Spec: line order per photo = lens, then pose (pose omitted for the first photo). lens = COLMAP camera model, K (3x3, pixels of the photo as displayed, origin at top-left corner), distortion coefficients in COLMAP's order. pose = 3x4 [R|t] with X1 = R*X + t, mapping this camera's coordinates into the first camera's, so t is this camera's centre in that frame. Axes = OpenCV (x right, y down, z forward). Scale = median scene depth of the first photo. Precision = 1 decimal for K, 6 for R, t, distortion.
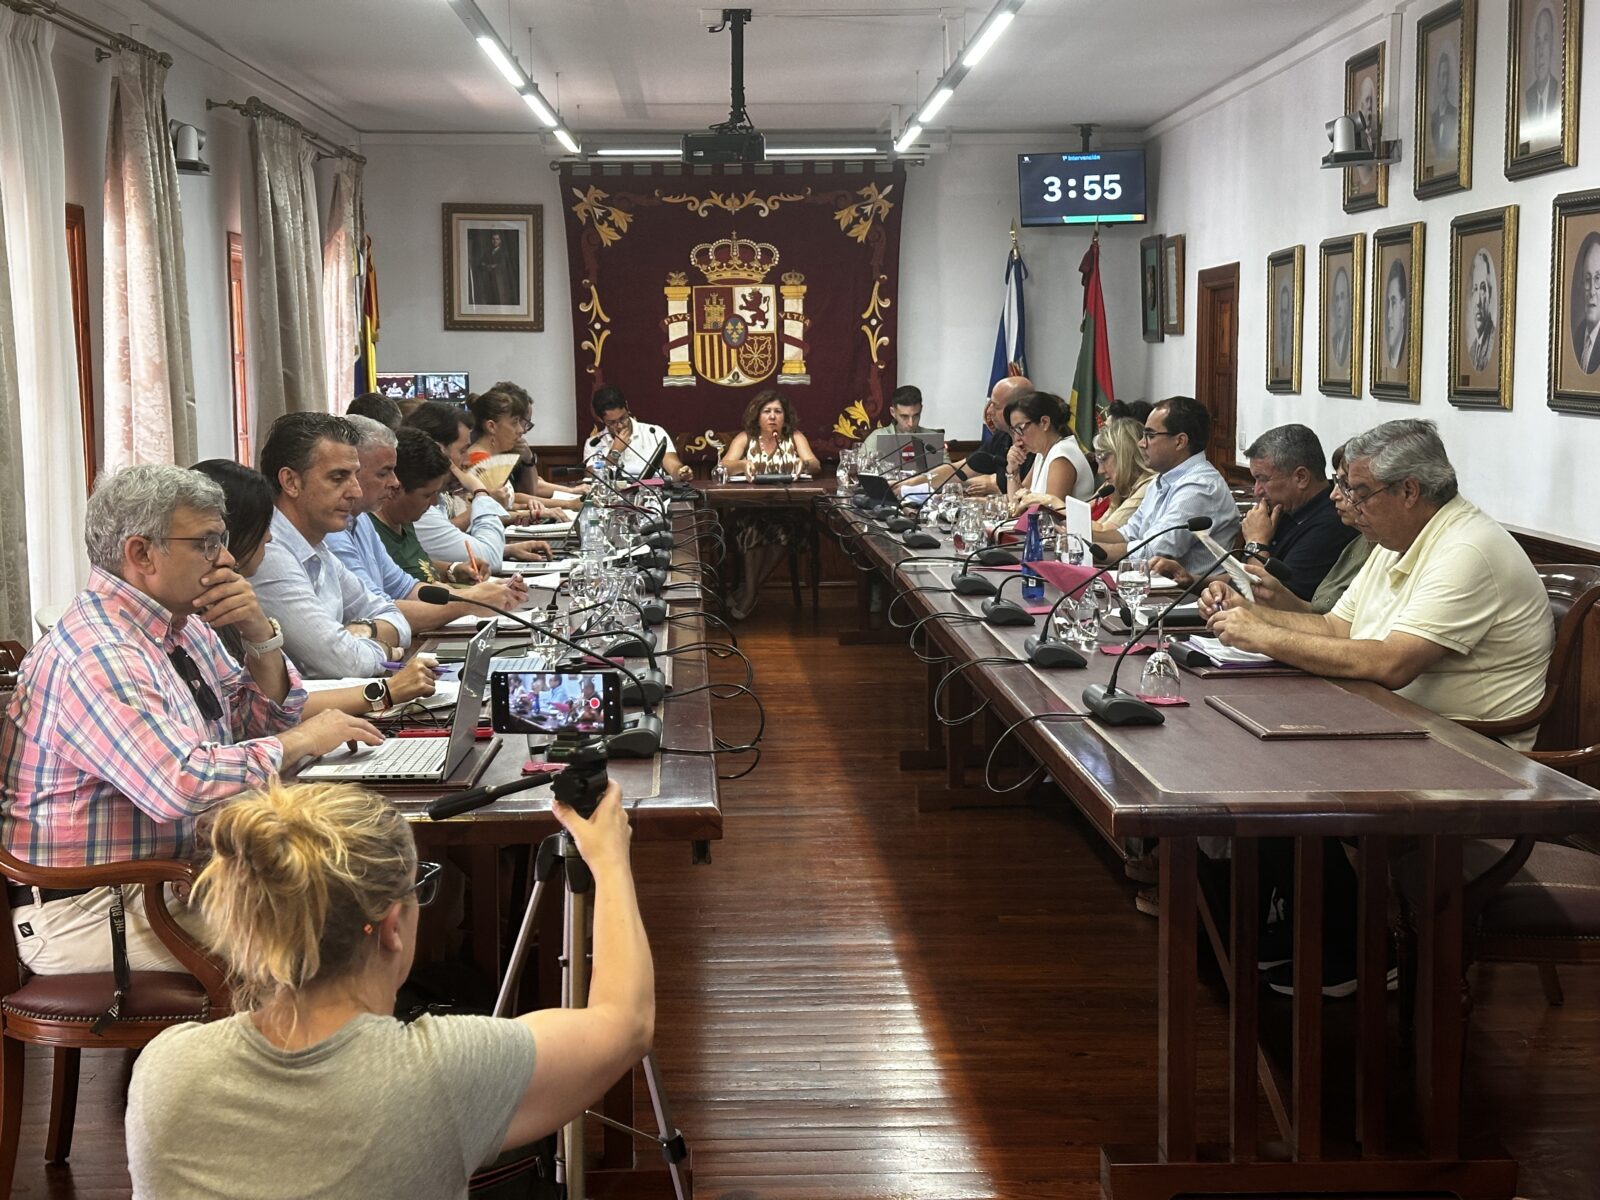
lens RADIAL K [[2248.1, 0, 800.4], [0, 2248.1, 599.3], [0, 0, 1]] dist [0.118936, 0.000000]
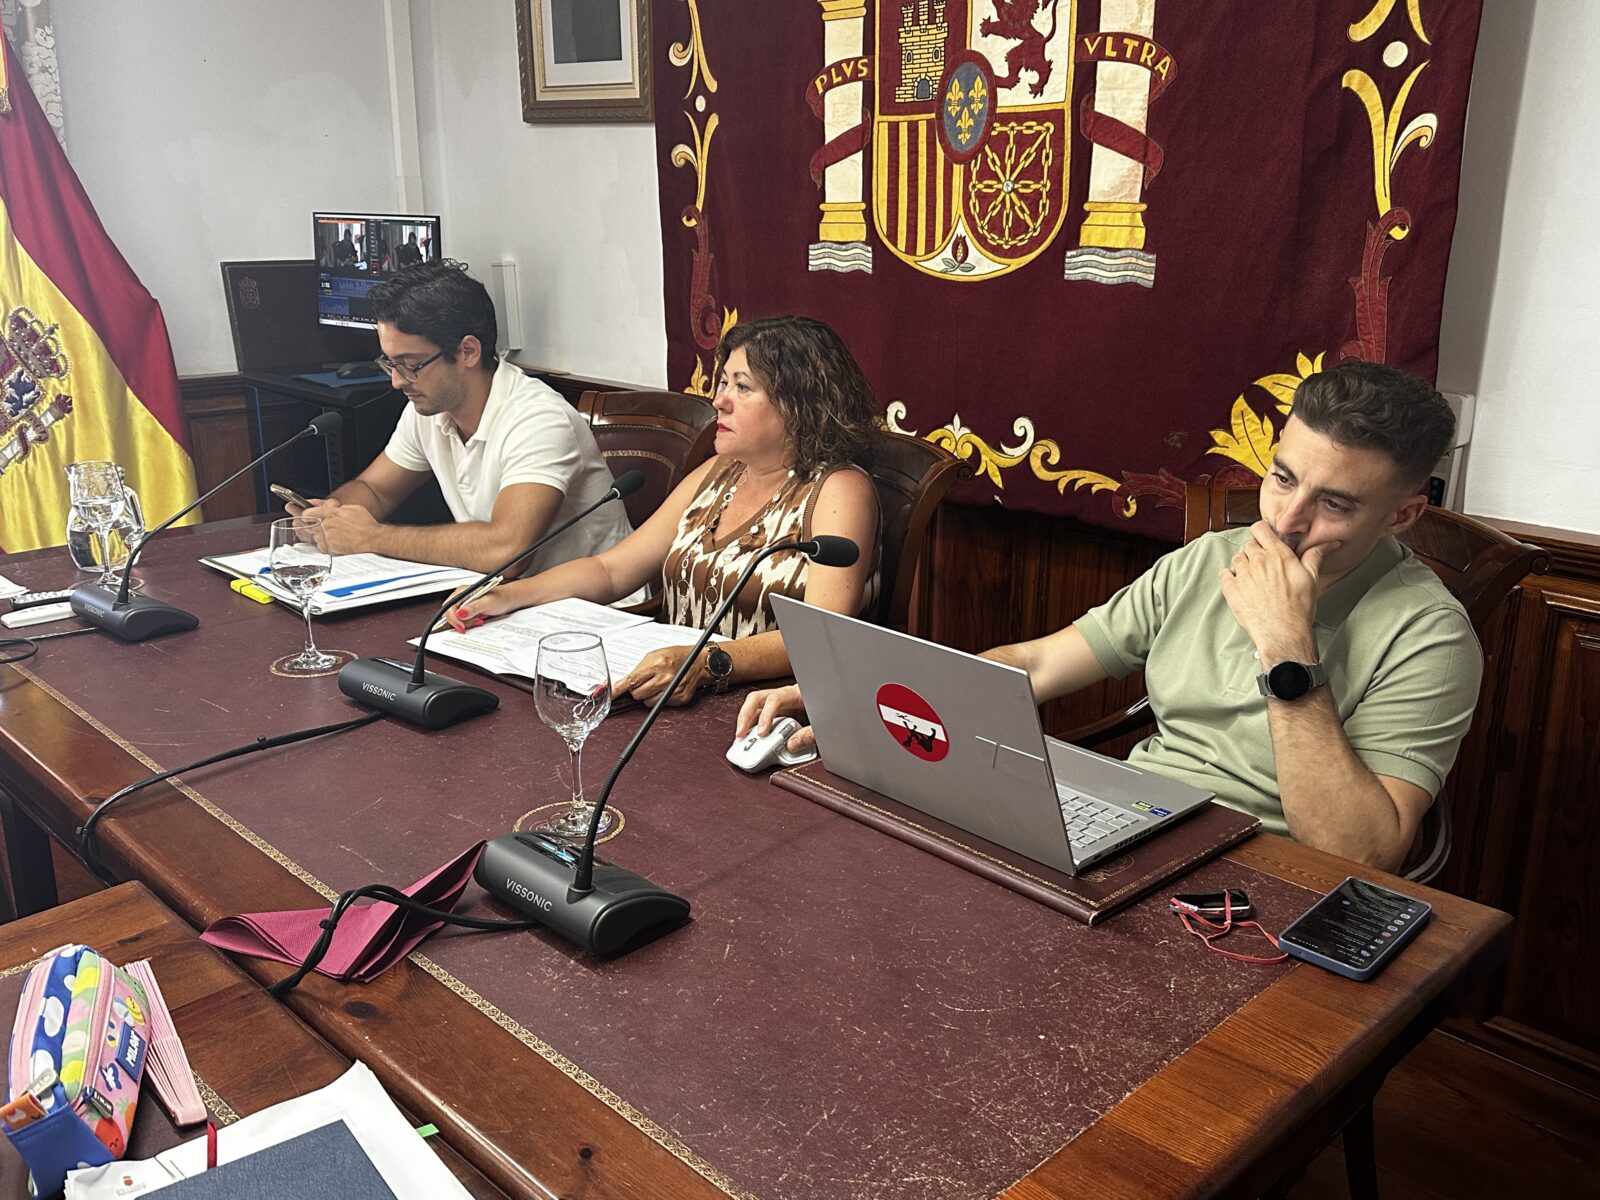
lens RADIAL K [[1448.2, 0, 795.2], [0, 1448.2, 607.2], [0, 0, 1]] dist [0.059750, -0.084562]
pose [[0.681063, 0.212652, -0.700665, 0.120332], [-0.084069, 0.973281, 0.213674, -0.094582], [0.727382, -0.086621, 0.680743, 0.858648]]
